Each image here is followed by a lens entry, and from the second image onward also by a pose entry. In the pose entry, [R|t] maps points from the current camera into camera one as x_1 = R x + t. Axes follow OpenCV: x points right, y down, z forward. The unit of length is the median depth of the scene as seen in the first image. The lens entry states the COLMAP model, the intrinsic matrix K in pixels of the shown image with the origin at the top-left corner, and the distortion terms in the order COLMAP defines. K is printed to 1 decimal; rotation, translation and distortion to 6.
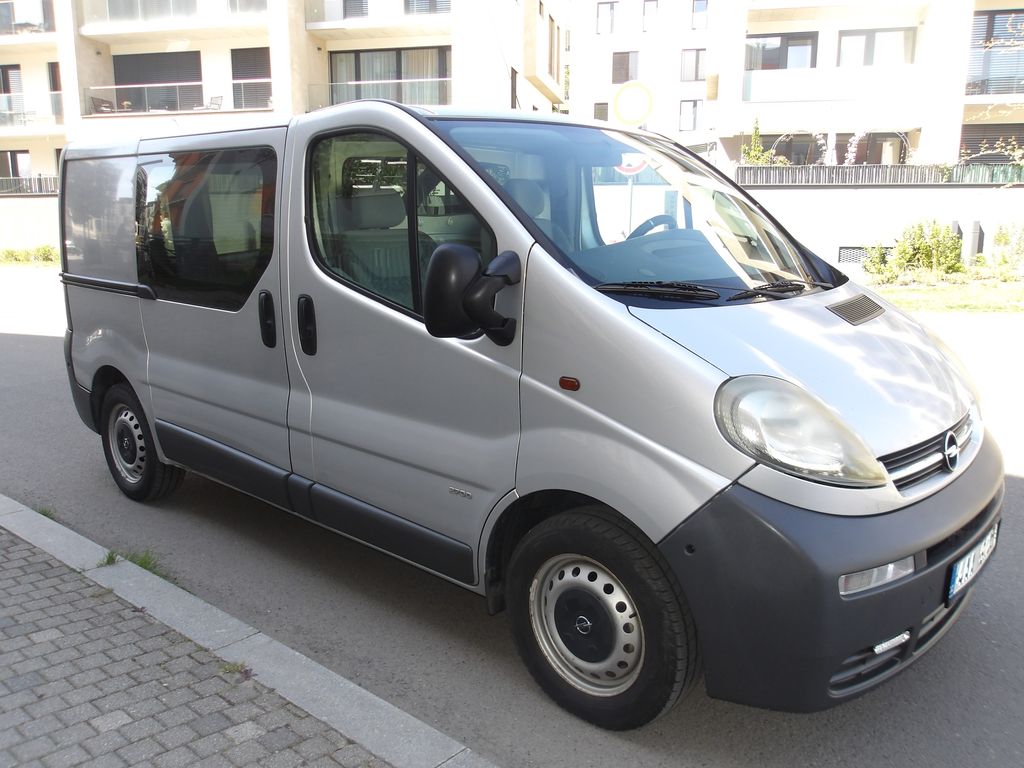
lens RADIAL K [[861.8, 0, 512.0], [0, 861.8, 384.0], [0, 0, 1]] dist [-0.010175, 0.007450]
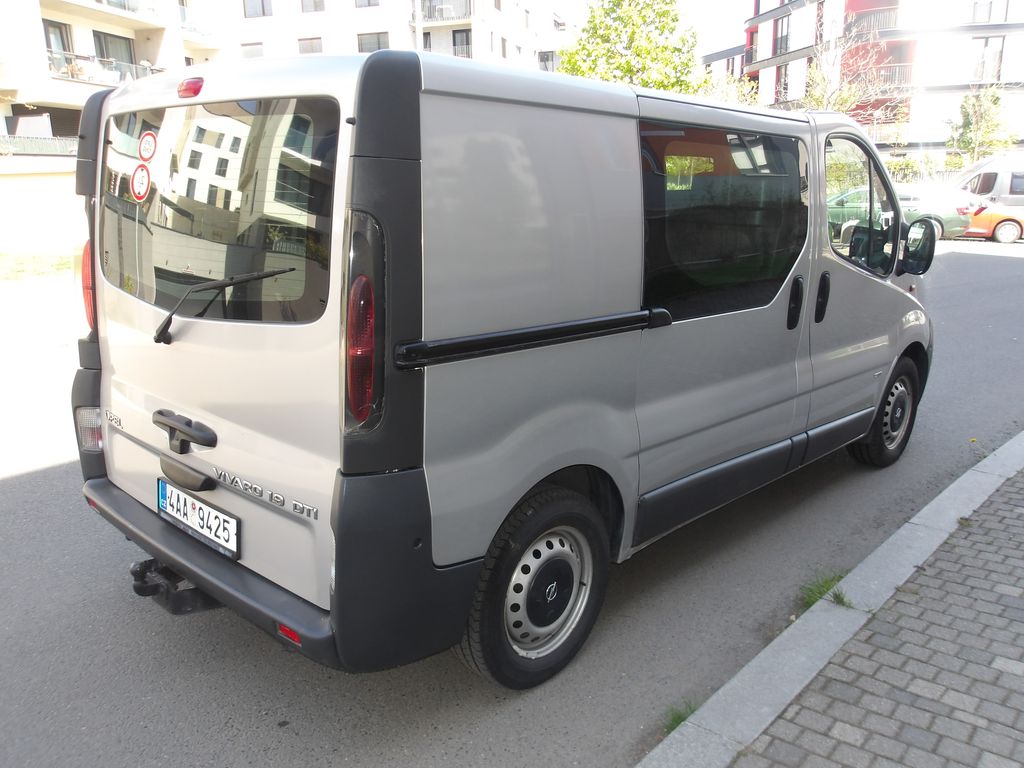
lens RADIAL K [[857.2, 0, 504.7], [0, 857.2, 387.7], [0, 0, 1]] dist [-0.005812, -0.003684]
pose [[0.022386, -0.232583, 0.972319, -1.391705], [0.184814, 0.956763, 0.224607, -0.288058], [-0.982519, 0.174670, 0.064402, 1.350940]]
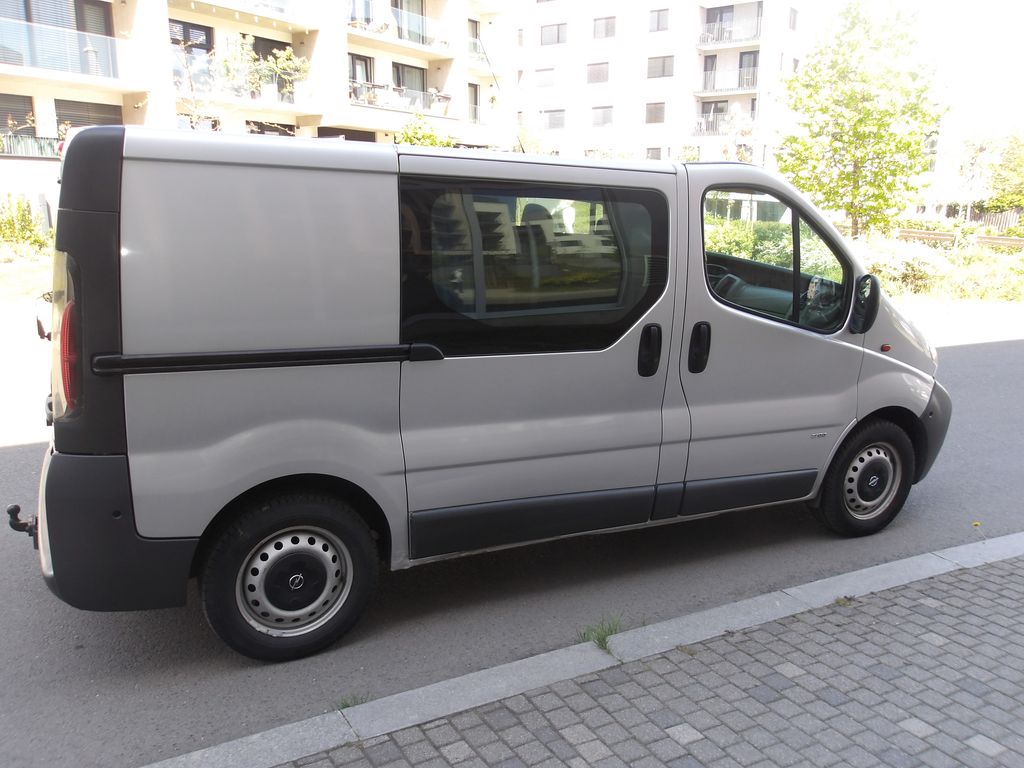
lens RADIAL K [[861.8, 0, 512.0], [0, 861.8, 384.0], [0, 0, 1]] dist [-0.010175, 0.007450]
pose [[0.348468, -0.188508, 0.918169, -1.384652], [0.146187, 0.978511, 0.145415, -0.223000], [-0.925850, 0.083552, 0.368538, 0.797526]]
